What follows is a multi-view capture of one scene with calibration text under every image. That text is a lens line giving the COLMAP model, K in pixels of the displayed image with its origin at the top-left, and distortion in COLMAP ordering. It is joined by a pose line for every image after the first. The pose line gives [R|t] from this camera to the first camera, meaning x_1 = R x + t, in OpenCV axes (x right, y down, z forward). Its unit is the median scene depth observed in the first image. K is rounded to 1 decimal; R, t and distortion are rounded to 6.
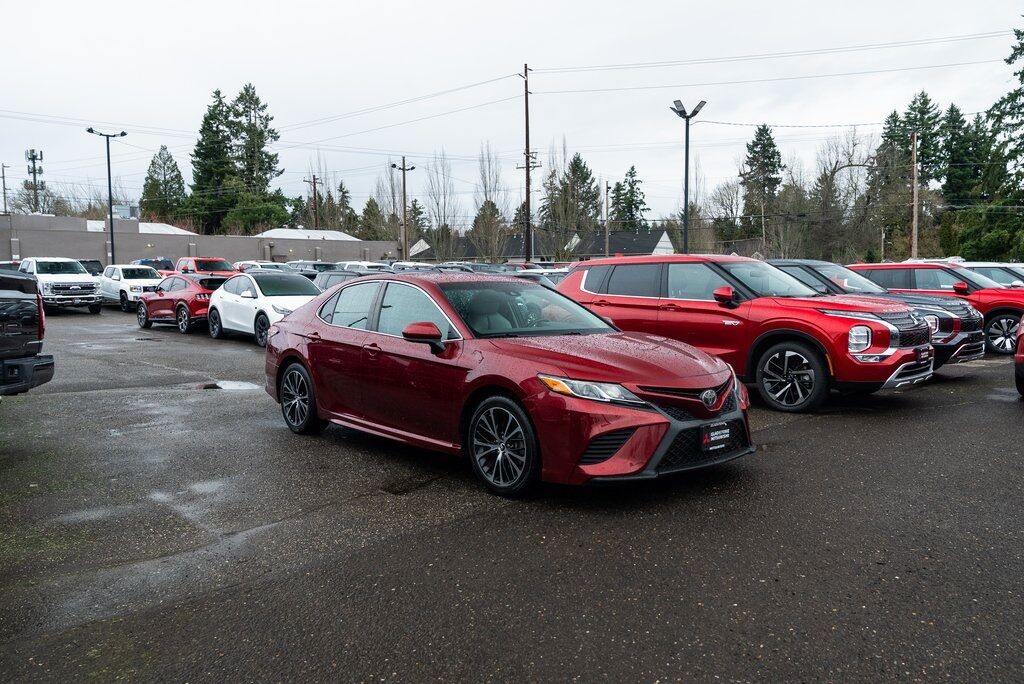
lens RADIAL K [[767.6, 0, 512.6], [0, 767.6, 338.5], [0, 0, 1]] dist [0.008828, 0.001773]
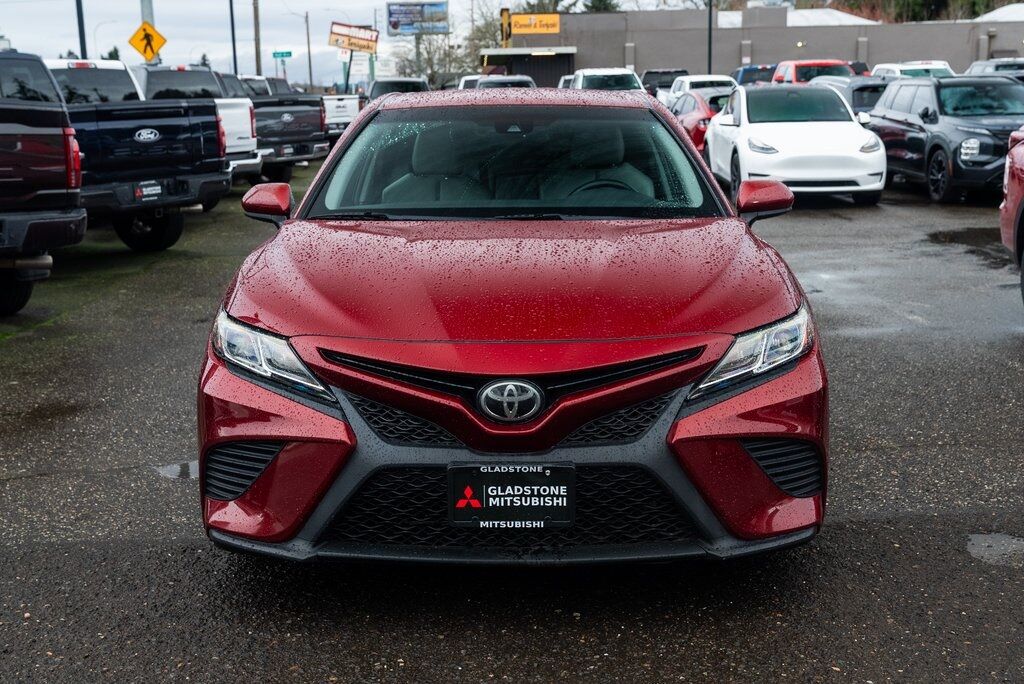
lens RADIAL K [[1168.5, 0, 513.0], [0, 1168.5, 351.5], [0, 0, 1]] dist [-0.007154, 0.000000]
pose [[0.716737, 0.132400, -0.684660, 0.661411], [-0.033939, 0.987270, 0.155390, -0.041823], [0.696518, -0.088137, 0.712106, 0.563124]]
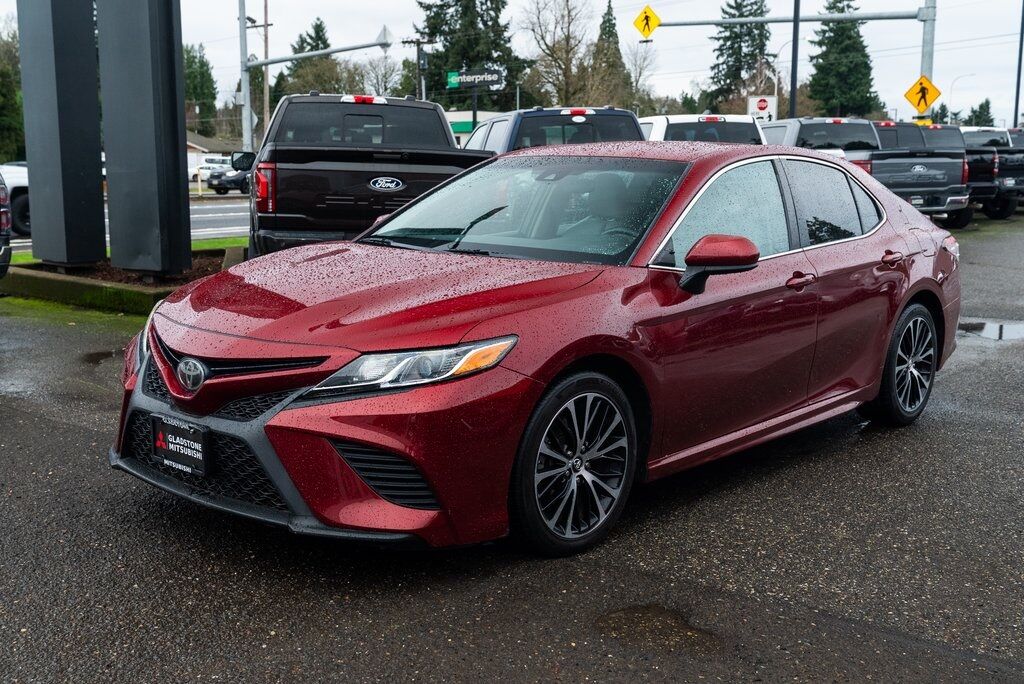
lens RADIAL K [[1131.7, 0, 511.2], [0, 1131.7, 340.4], [0, 0, 1]] dist [0.008986, 0.000000]
pose [[0.075337, 0.154538, -0.985110, 1.028017], [-0.072213, 0.986169, 0.149181, -0.077443], [0.994540, 0.059899, 0.085455, 1.137541]]
